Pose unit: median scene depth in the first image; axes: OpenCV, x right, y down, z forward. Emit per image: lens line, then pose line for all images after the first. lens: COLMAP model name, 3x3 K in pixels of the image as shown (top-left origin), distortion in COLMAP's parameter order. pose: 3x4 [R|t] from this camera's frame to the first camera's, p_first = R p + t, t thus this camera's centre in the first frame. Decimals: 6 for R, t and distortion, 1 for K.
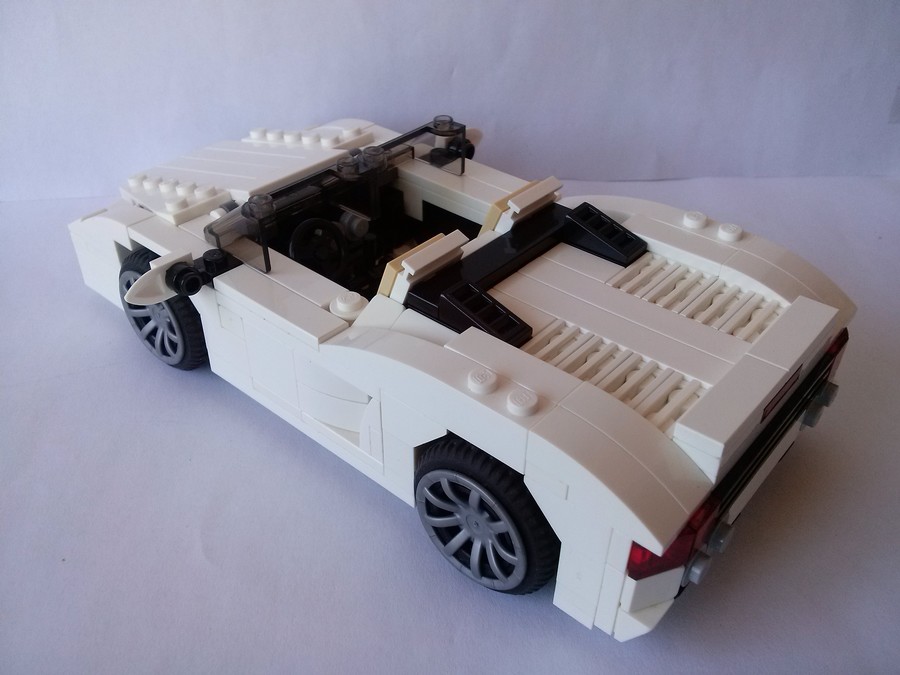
lens RADIAL K [[835.0, 0, 450.0], [0, 835.0, 337.5], [0, 0, 1]] dist [0.114017, -0.463173]
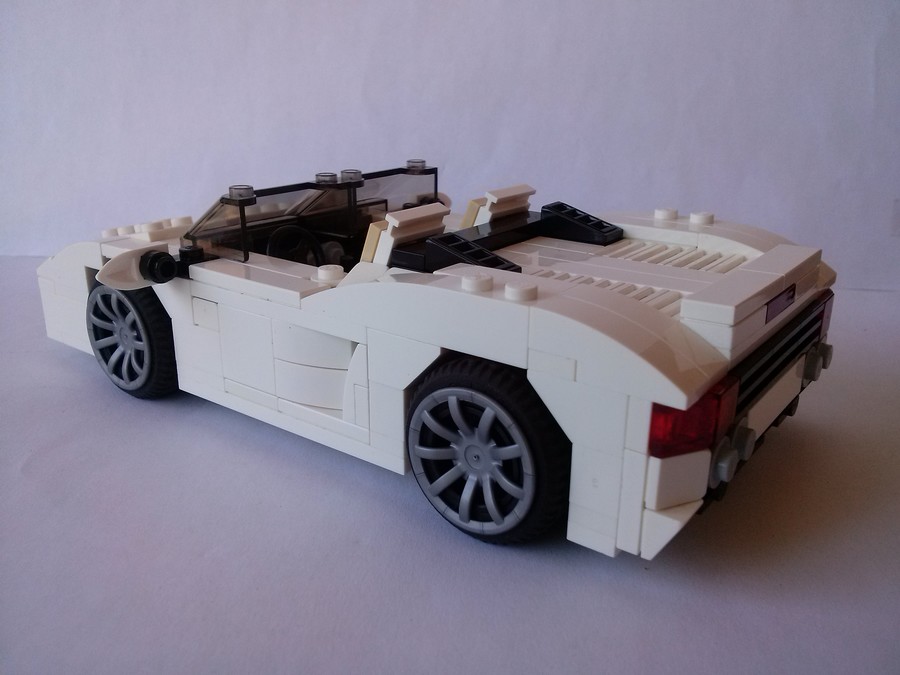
lens RADIAL K [[822.3, 0, 450.0], [0, 822.3, 337.5], [0, 0, 1]] dist [0.139582, -0.476190]
pose [[0.997865, -0.025866, 0.059963, -0.043592], [0.042606, 0.953734, -0.297617, 0.339329], [-0.049491, 0.299537, 0.952800, 0.100957]]
